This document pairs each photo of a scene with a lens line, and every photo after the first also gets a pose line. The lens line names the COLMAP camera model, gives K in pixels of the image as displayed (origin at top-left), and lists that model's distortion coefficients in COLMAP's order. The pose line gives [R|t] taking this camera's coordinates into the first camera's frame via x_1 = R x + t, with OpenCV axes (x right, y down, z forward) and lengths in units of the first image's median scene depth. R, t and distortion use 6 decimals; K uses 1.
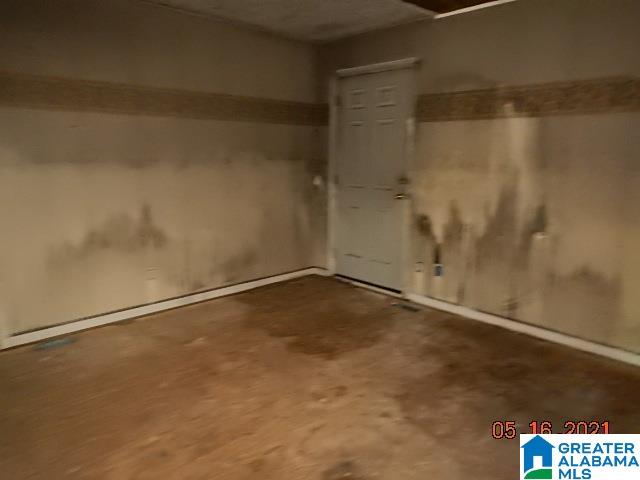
lens RADIAL K [[453.0, 0, 320.0], [0, 453.0, 240.0], [0, 0, 1]] dist [0.005044, -0.004865]
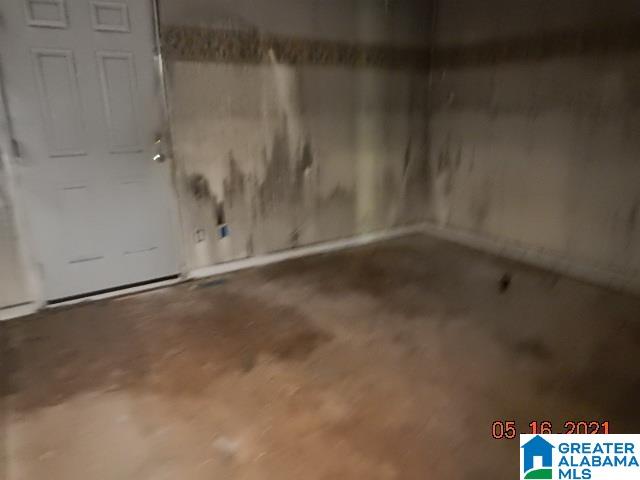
lens RADIAL K [[453.0, 0, 320.0], [0, 453.0, 240.0], [0, 0, 1]] dist [0.005044, -0.004865]
pose [[0.180000, -0.287415, 0.940740, -0.621831], [0.201949, 0.946787, 0.250622, -0.116362], [-0.962713, 0.144870, 0.228465, 0.657446]]
